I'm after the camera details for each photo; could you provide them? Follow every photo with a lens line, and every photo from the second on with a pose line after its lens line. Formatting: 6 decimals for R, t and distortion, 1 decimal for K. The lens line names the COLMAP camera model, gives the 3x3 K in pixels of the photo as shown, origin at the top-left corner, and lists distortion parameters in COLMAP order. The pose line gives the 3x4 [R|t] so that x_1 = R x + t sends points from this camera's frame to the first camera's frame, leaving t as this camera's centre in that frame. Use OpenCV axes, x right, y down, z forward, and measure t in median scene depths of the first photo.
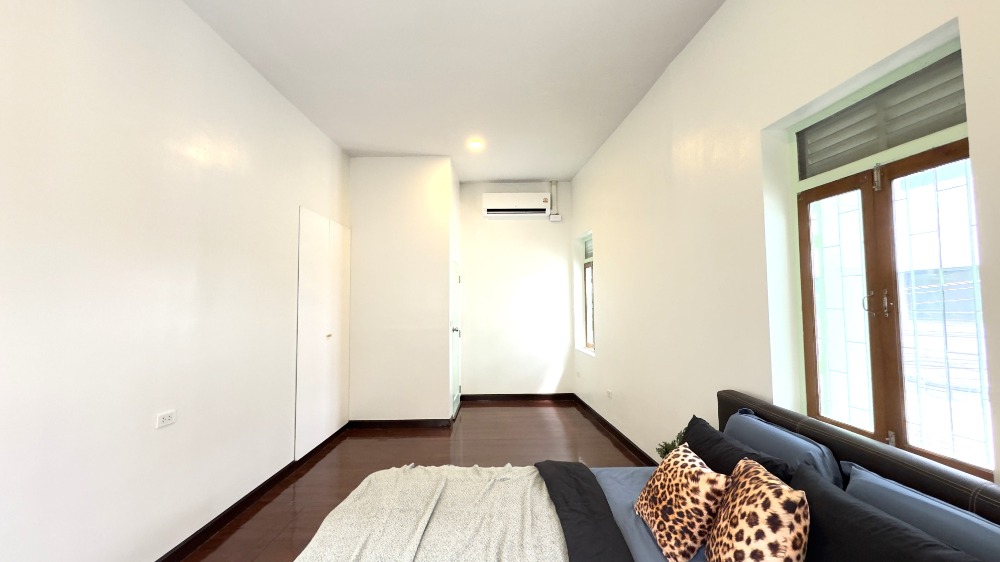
lens RADIAL K [[405.0, 0, 500.0], [0, 405.0, 281.0], [0, 0, 1]] dist [0.000742, 0.000012]
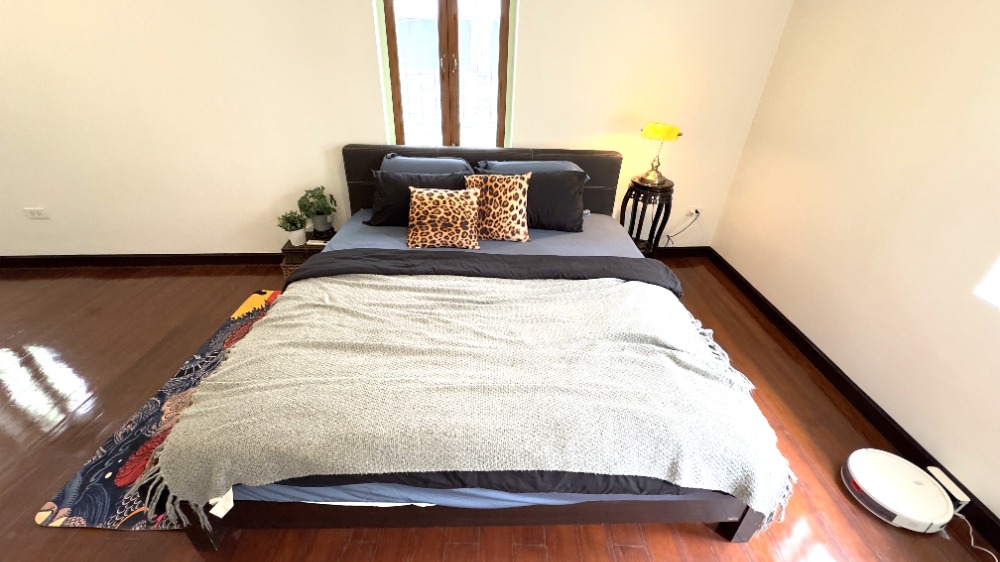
lens RADIAL K [[400.4, 0, 498.9], [0, 400.4, 280.2], [0, 0, 1]] dist [0.000558, 0.000005]
pose [[-0.017475, -0.493100, 0.869797, -0.893612], [-0.088651, 0.867268, 0.489885, 0.006554], [-0.995909, -0.068548, -0.058870, 0.854611]]
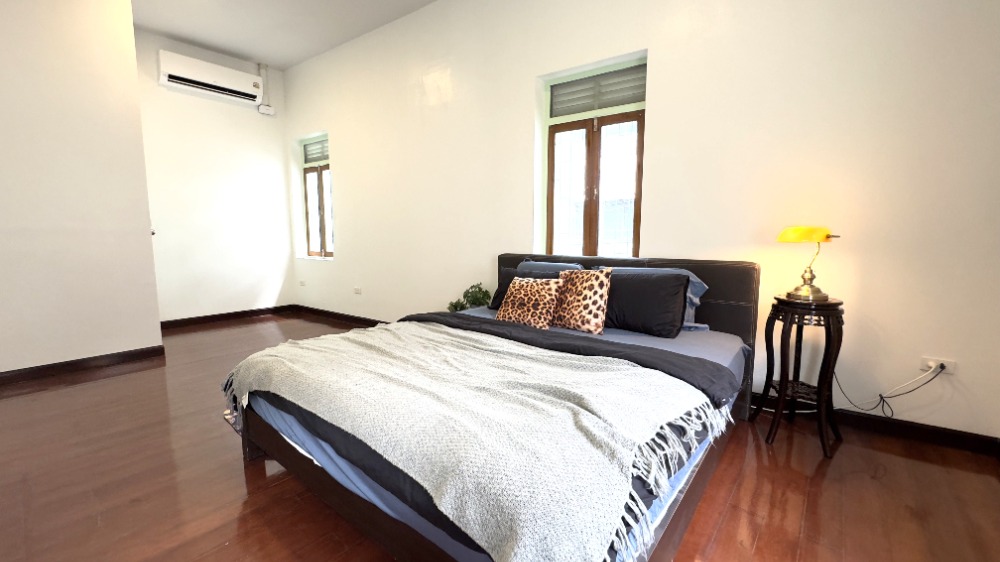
lens RADIAL K [[400.4, 0, 498.9], [0, 400.4, 280.2], [0, 0, 1]] dist [0.000558, 0.000005]
pose [[0.641563, -0.076404, 0.763256, -0.824584], [-0.047943, 0.989088, 0.139310, 0.225323], [-0.765571, -0.125968, 0.630899, 0.095428]]
